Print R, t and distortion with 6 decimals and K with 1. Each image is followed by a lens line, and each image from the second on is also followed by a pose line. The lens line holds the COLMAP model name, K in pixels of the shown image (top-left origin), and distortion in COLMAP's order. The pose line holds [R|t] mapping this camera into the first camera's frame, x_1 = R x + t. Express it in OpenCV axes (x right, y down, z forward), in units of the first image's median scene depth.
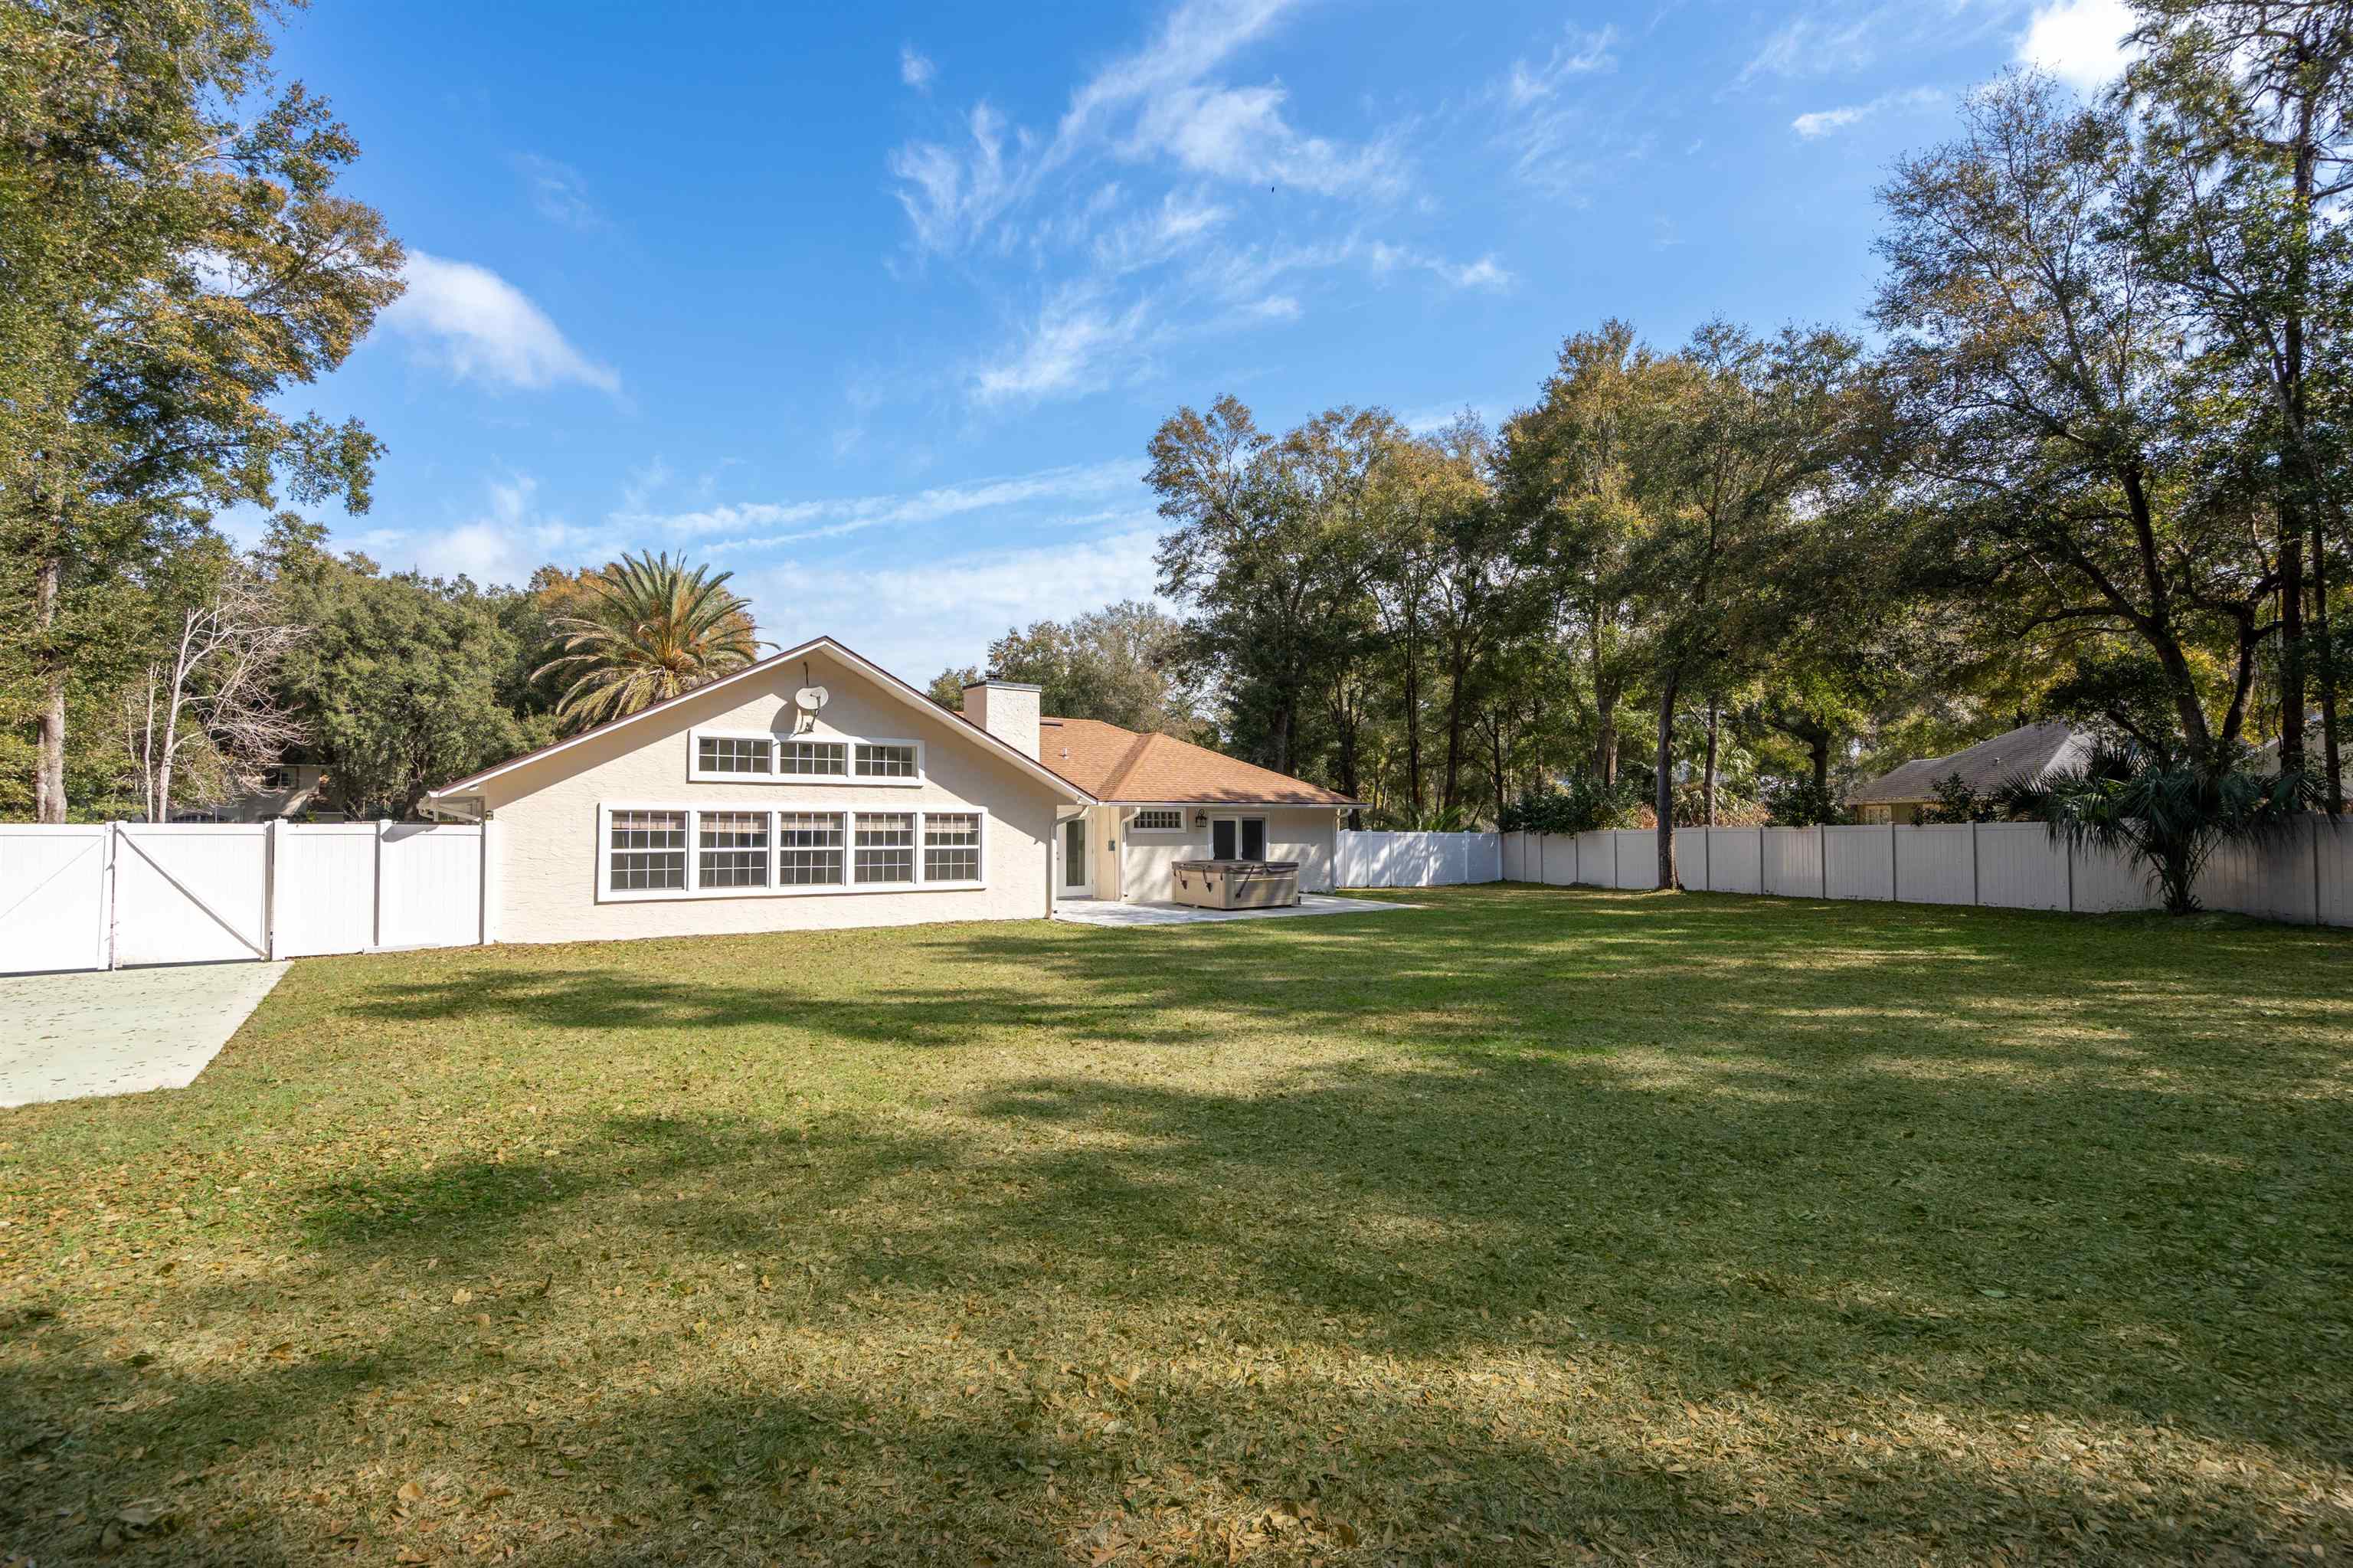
lens RADIAL K [[1073.9, 0, 1171.9], [0, 1073.9, 791.5], [0, 0, 1]] dist [0.001833, 0.000094]
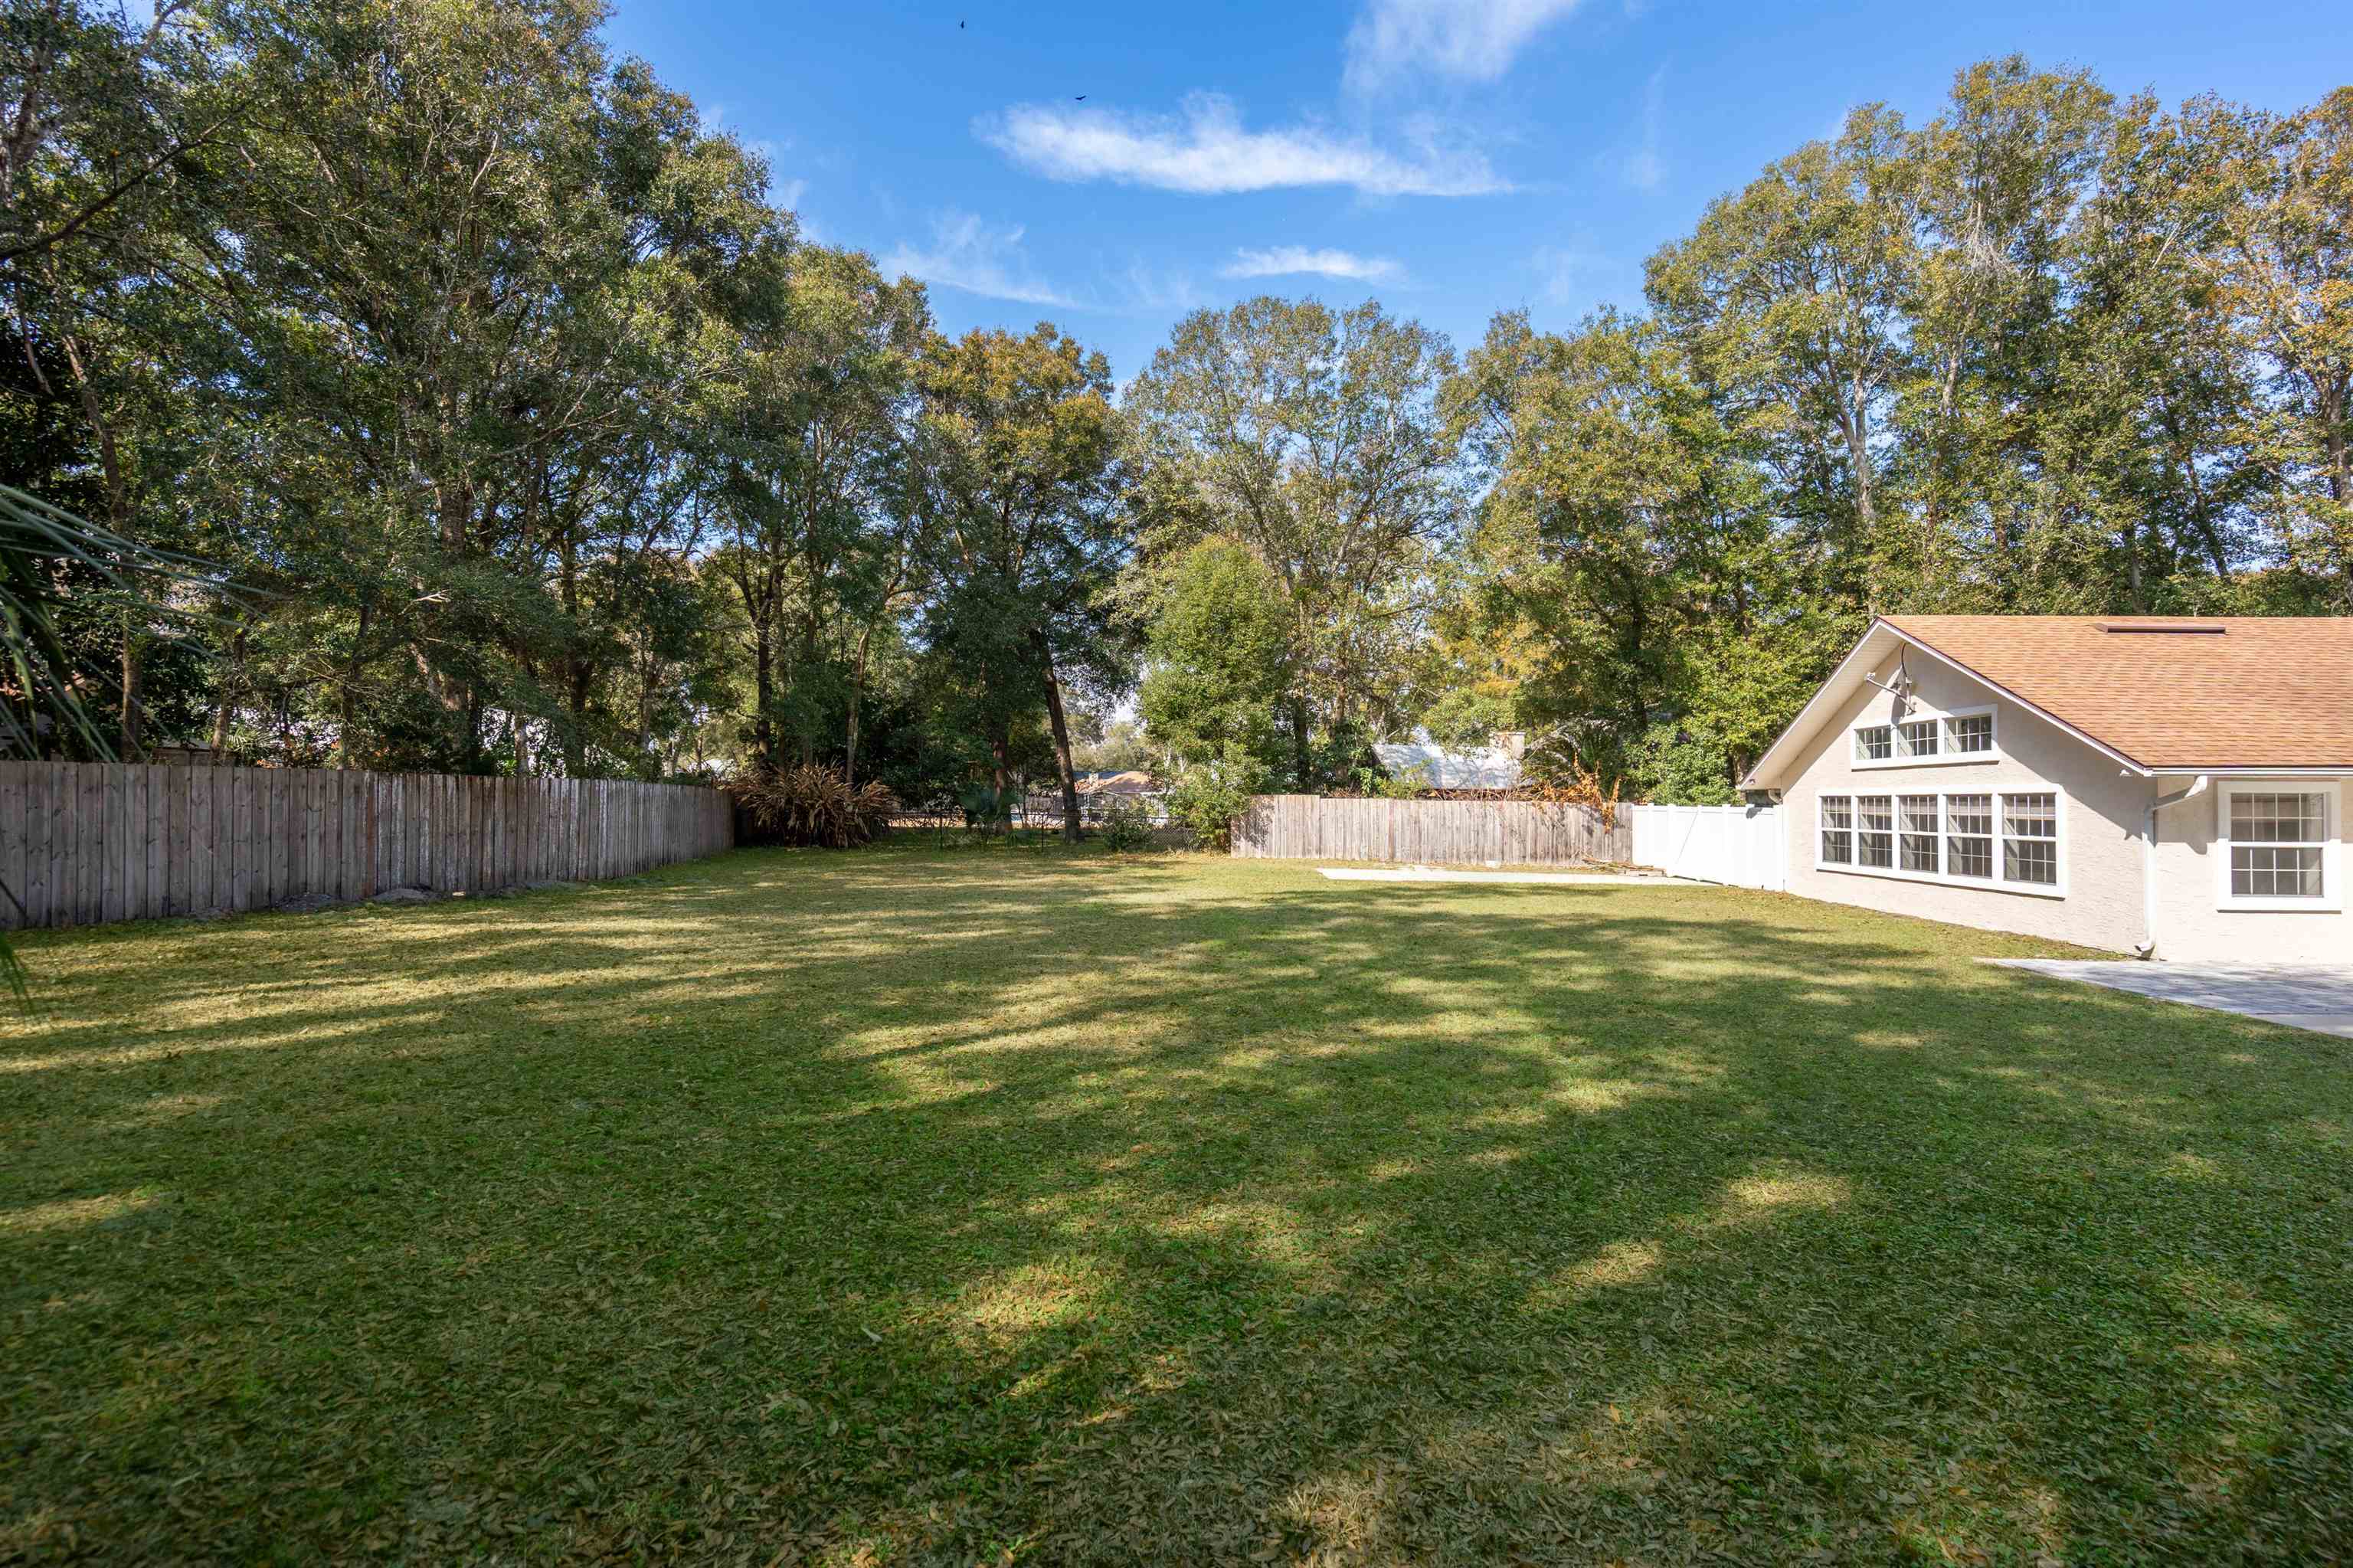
lens RADIAL K [[1073.9, 0, 1174.7], [0, 1073.9, 794.2], [0, 0, 1]] dist [0.001833, 0.000094]
pose [[-0.652979, -0.018023, -0.757162, 0.790206], [0.007139, 0.999526, -0.029949, 0.040624], [0.757342, -0.024961, -0.652541, 1.080507]]
